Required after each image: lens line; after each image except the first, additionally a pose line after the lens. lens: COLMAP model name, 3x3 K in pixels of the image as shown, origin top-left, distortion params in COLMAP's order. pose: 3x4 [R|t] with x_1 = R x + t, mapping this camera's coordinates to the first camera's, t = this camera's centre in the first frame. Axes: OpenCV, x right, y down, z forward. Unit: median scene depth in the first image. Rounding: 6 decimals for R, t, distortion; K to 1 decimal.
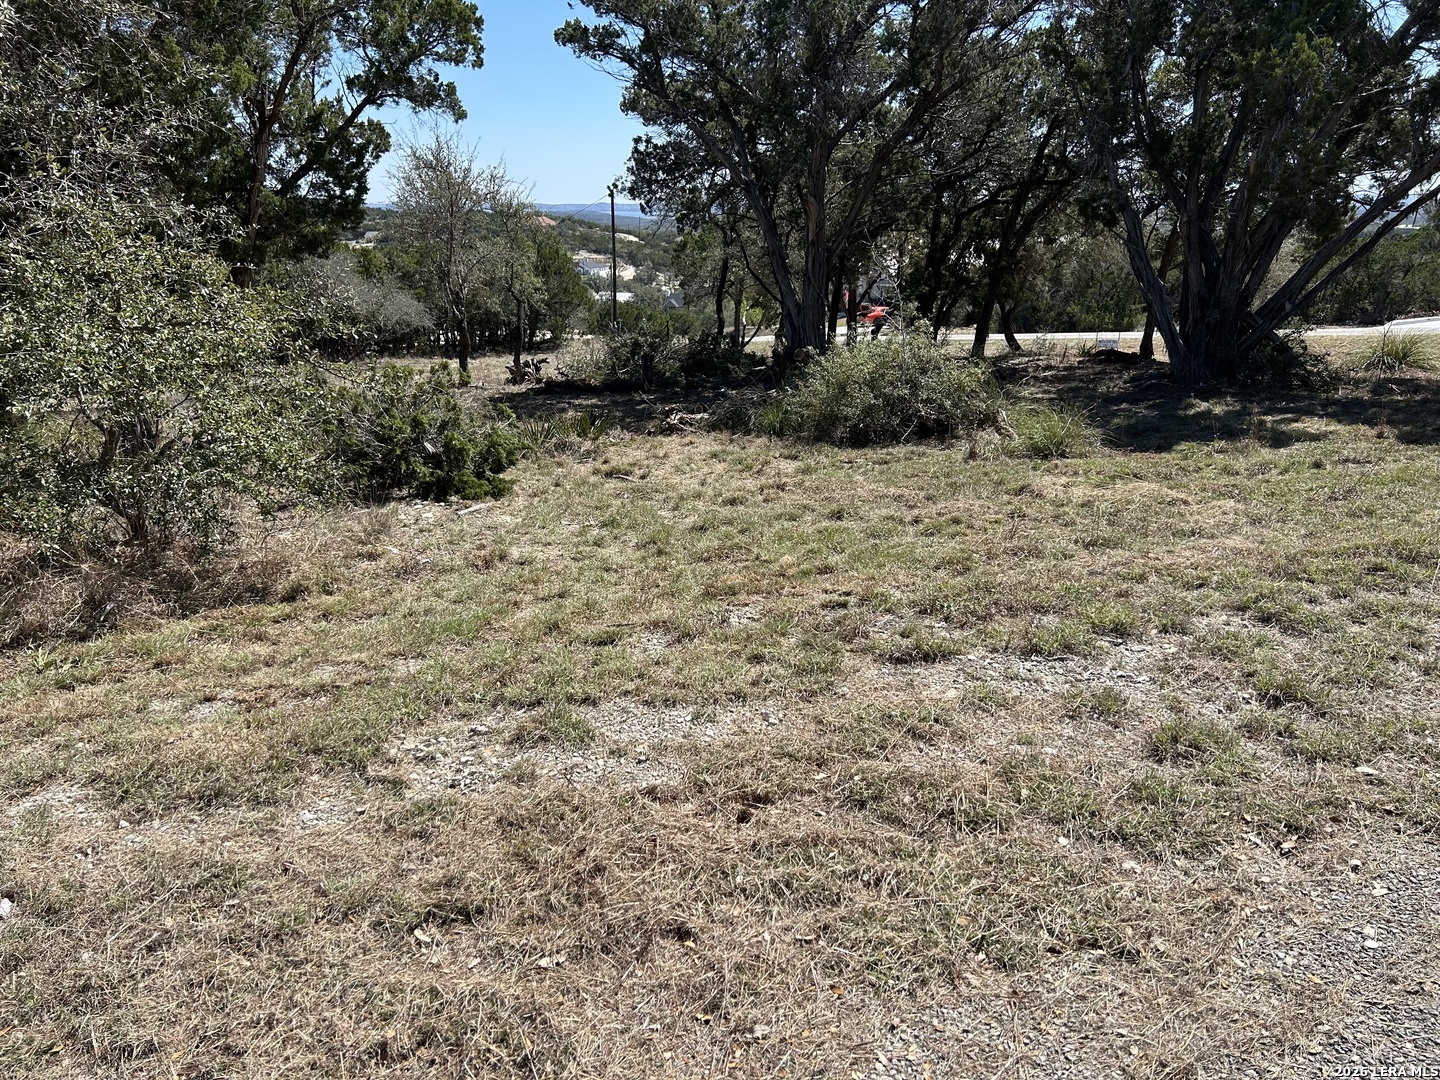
lens RADIAL K [[1104.0, 0, 720.0], [0, 1104.0, 540.0], [0, 0, 1]] dist [-0.004296, -0.006277]
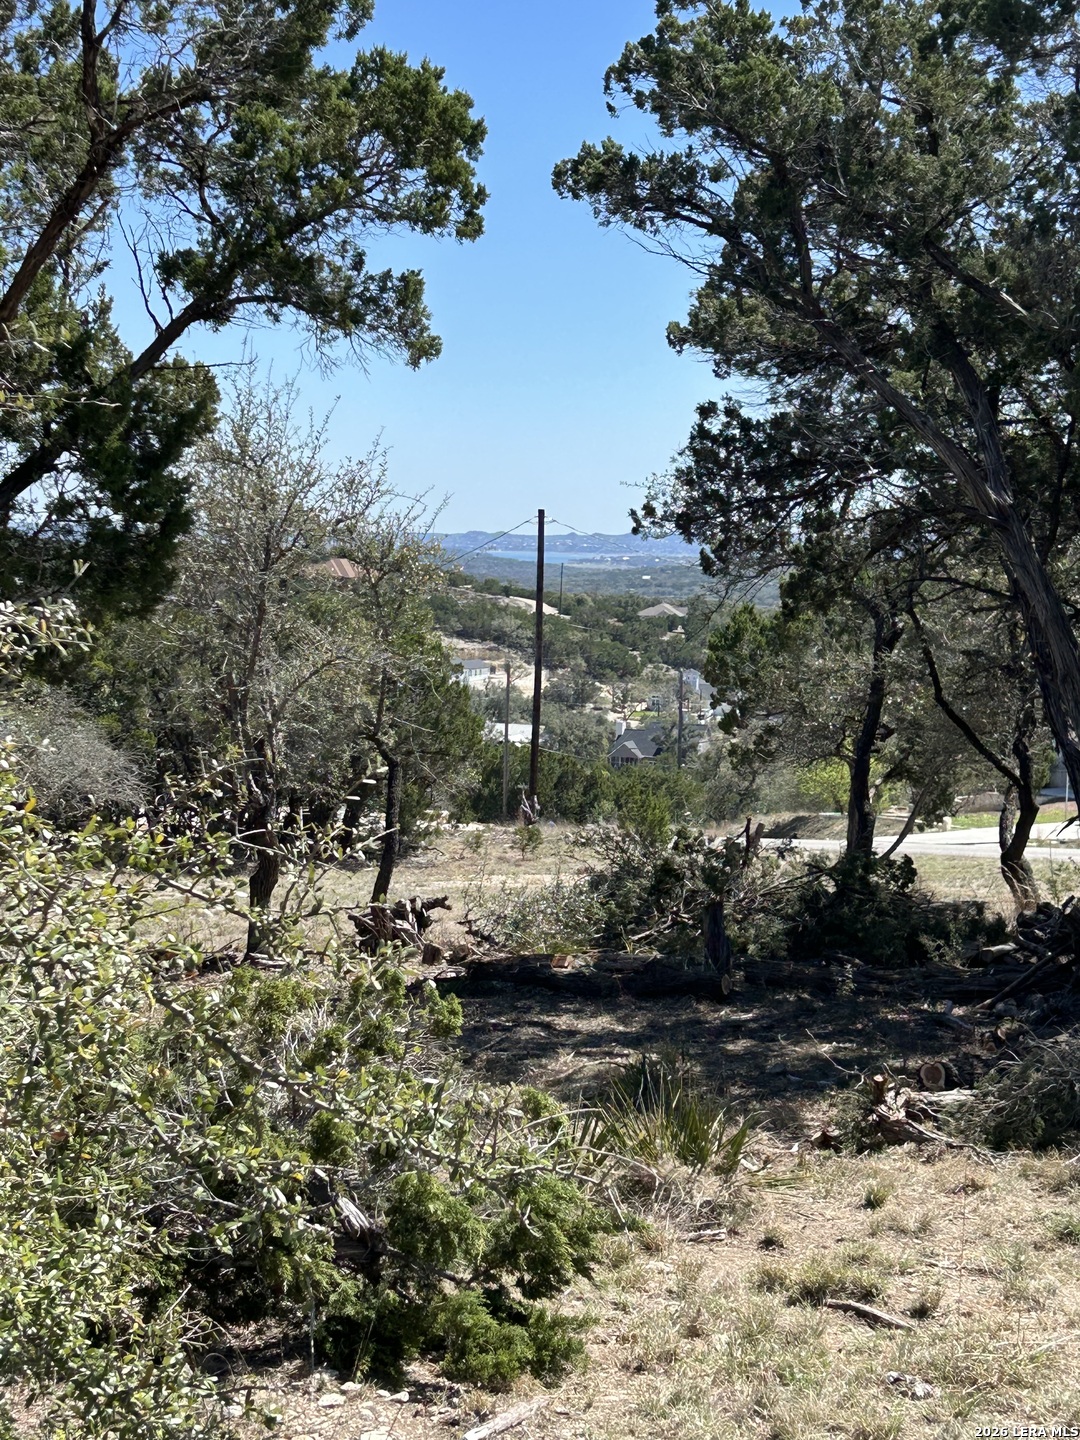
lens RADIAL K [[2481.4, 0, 540.0], [0, 2481.4, 720.0], [0, 0, 1]] dist [0.088727, -0.192133]
pose [[0.997177, 0.024834, -0.070859, -0.116237], [-0.039816, 0.975000, -0.218608, -0.051586], [0.063658, 0.220813, 0.973237, 0.136975]]
